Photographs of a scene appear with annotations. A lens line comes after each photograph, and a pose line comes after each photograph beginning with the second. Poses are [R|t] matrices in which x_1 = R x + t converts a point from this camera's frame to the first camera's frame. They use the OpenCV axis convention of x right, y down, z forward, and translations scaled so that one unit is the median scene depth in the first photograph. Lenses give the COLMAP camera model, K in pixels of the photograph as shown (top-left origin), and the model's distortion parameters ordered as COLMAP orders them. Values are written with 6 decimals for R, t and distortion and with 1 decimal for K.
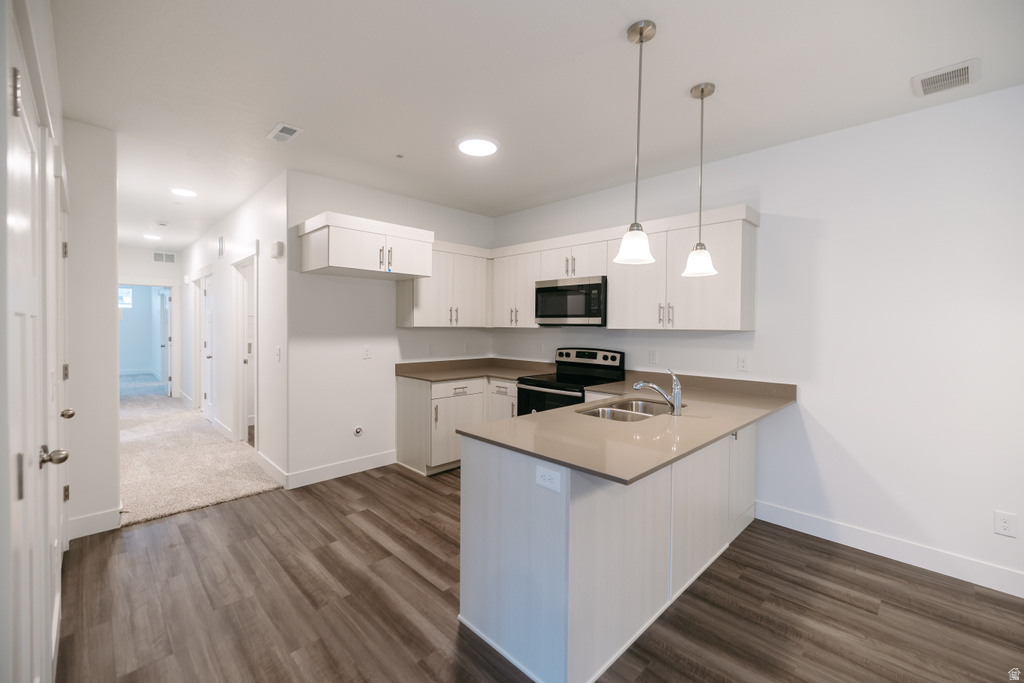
lens RADIAL K [[425.2, 0, 515.4], [0, 425.2, 335.6], [0, 0, 1]] dist [-0.000579, 0.000043]
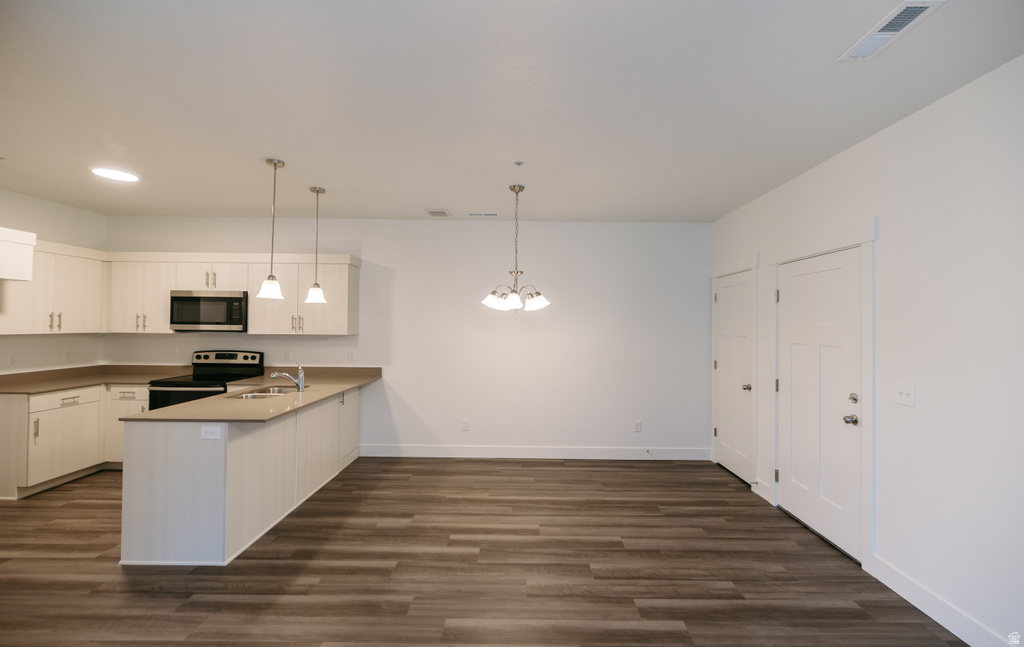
lens RADIAL K [[435.6, 0, 522.5], [0, 435.6, 317.1], [0, 0, 1]] dist [-0.001262, -0.000231]
pose [[0.705224, 0.009673, 0.708919, -0.113236], [0.013112, 0.999558, -0.026683, -0.020221], [-0.708863, 0.028113, 0.704785, -0.438252]]
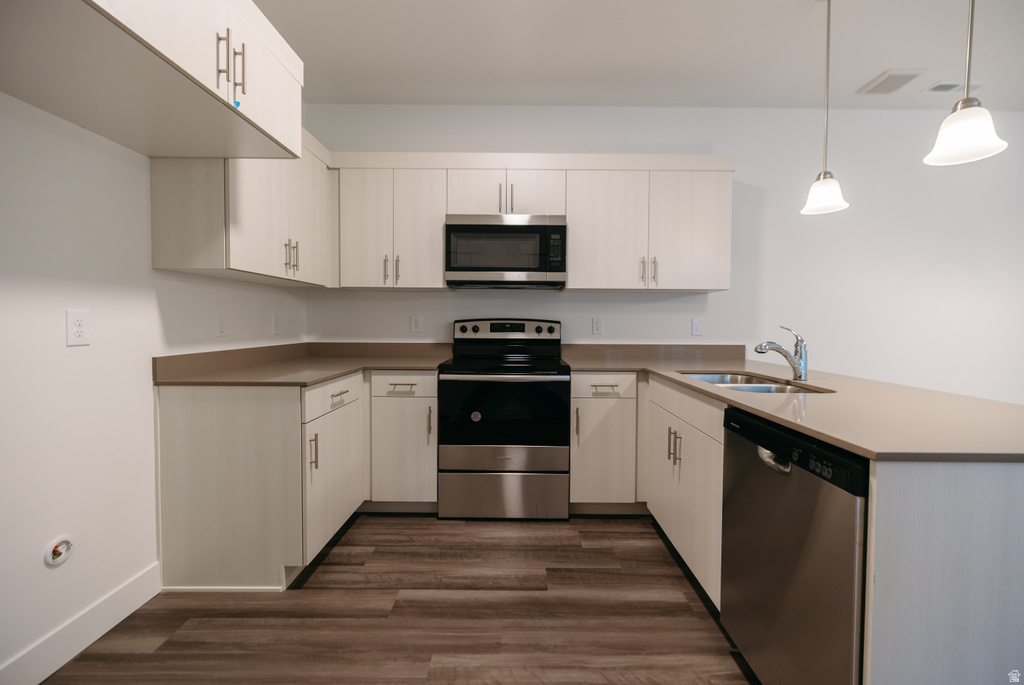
lens RADIAL K [[425.2, 0, 515.4], [0, 425.2, 336.6], [0, 0, 1]] dist [-0.000579, 0.000043]
pose [[0.707522, -0.027671, 0.706149, -0.362223], [0.016789, 0.999609, 0.022349, 0.048006], [-0.706492, -0.003957, 0.707710, 0.507132]]
